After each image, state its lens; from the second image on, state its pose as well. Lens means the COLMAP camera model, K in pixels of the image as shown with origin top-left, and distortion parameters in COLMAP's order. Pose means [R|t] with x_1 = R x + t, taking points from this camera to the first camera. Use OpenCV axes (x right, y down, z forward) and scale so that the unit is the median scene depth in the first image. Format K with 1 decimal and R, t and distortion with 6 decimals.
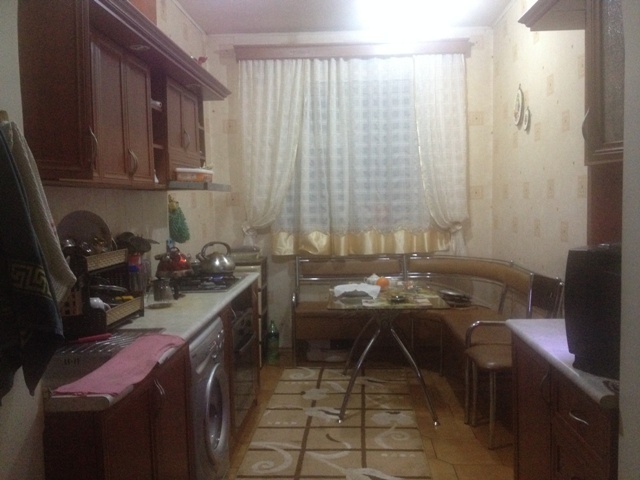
lens RADIAL K [[655.1, 0, 320.2], [0, 655.1, 239.9], [0, 0, 1]] dist [-0.015169, 0.000000]
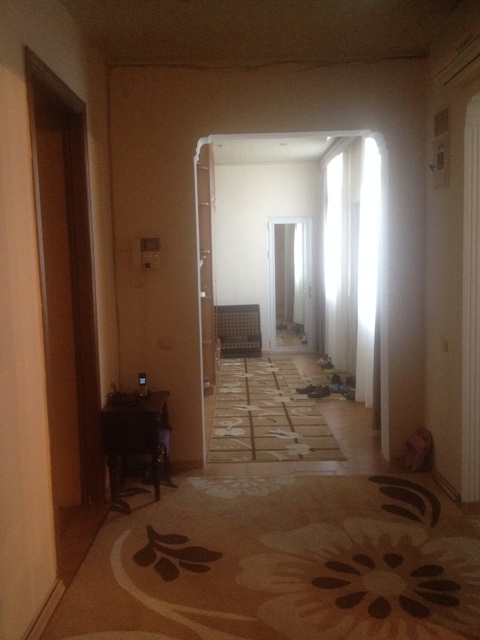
lens RADIAL K [[655.1, 0, 239.9], [0, 655.1, 320.5], [0, 0, 1]] dist [-0.015169, 0.000000]
pose [[-0.996832, 0.043404, -0.066651, 0.163190], [0.032717, 0.987561, 0.153793, -0.143694], [0.072498, 0.151126, -0.985853, 2.201057]]
